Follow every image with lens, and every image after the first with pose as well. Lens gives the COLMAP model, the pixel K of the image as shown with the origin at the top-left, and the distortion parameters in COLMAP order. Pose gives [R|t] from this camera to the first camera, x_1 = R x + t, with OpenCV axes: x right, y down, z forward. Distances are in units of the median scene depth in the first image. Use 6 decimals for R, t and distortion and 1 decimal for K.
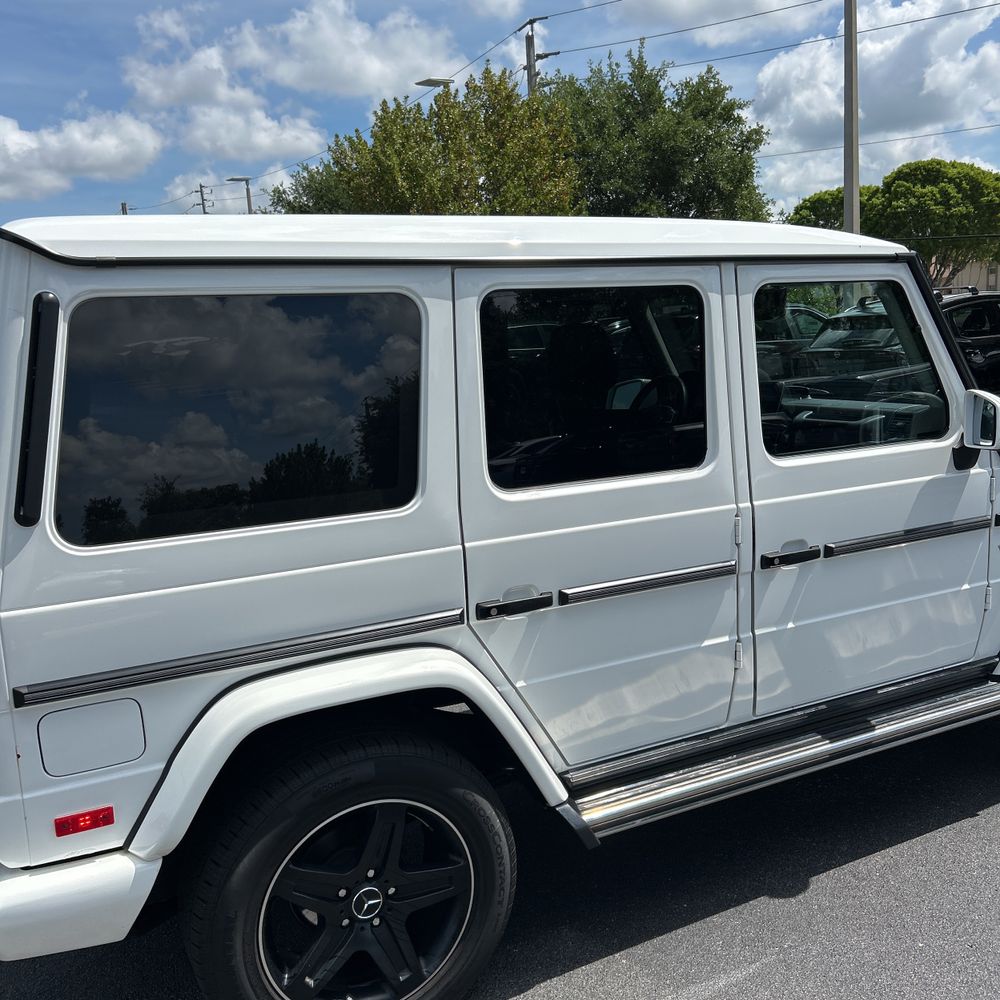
lens RADIAL K [[1011.5, 0, 506.2], [0, 1011.5, 497.2], [0, 0, 1]] dist [0.018475, 0.000000]
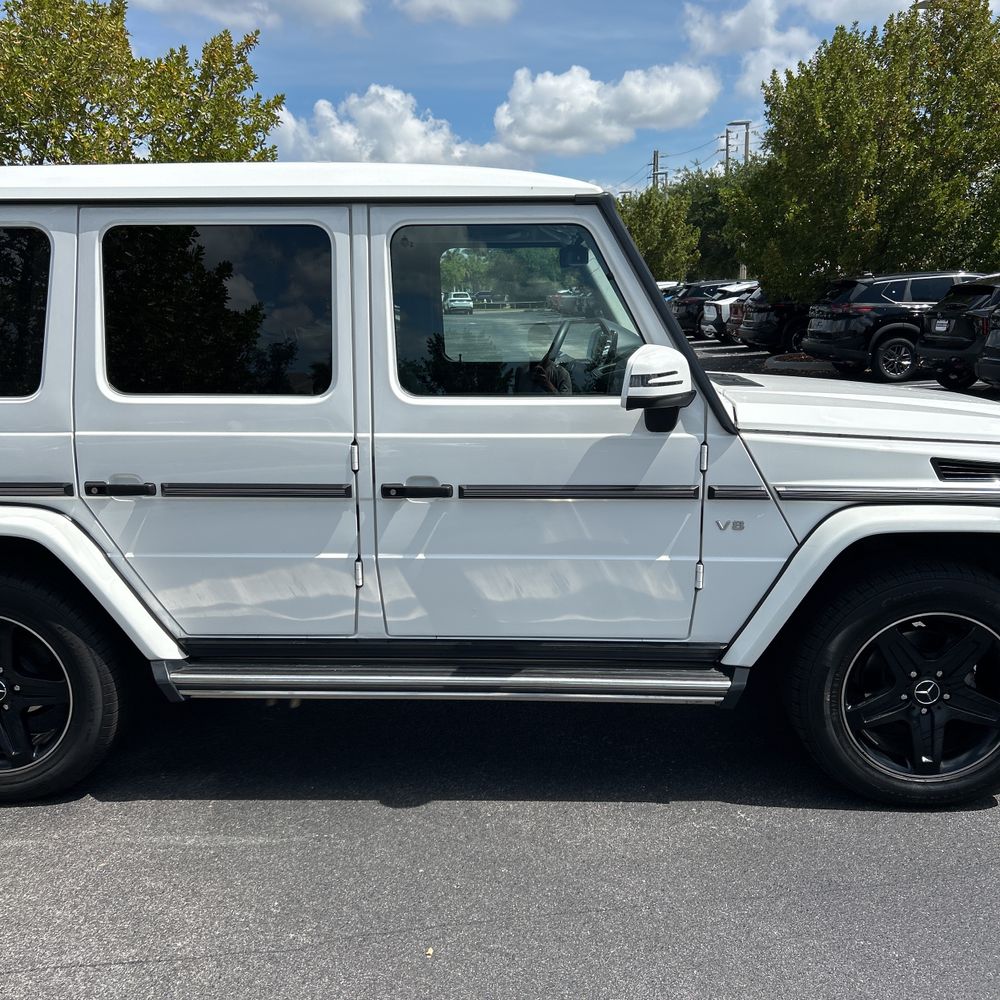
lens RADIAL K [[1011.5, 0, 500.8], [0, 1011.5, 502.6], [0, 0, 1]] dist [0.018475, 0.000000]
pose [[0.871276, 0.138998, -0.470700, 0.854279], [-0.113020, 0.990105, 0.083177, -0.025783], [0.477604, -0.019272, 0.878364, 0.125684]]
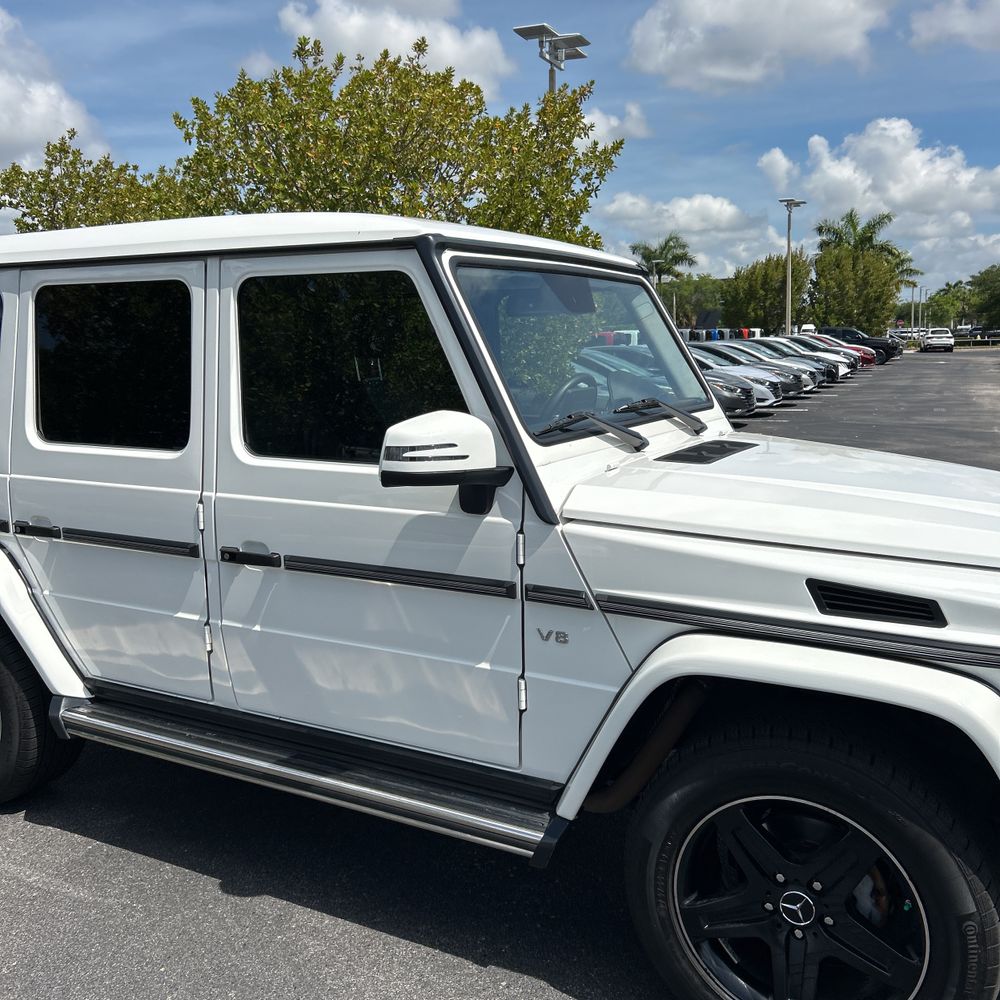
lens RADIAL K [[1011.5, 0, 496.7], [0, 1011.5, 492.9], [0, 0, 1]] dist [0.018475, 0.000000]
pose [[0.560249, 0.165486, -0.811625, 1.204319], [-0.147966, 0.984074, 0.098509, -0.134646], [0.815001, 0.064904, 0.575813, 0.631101]]
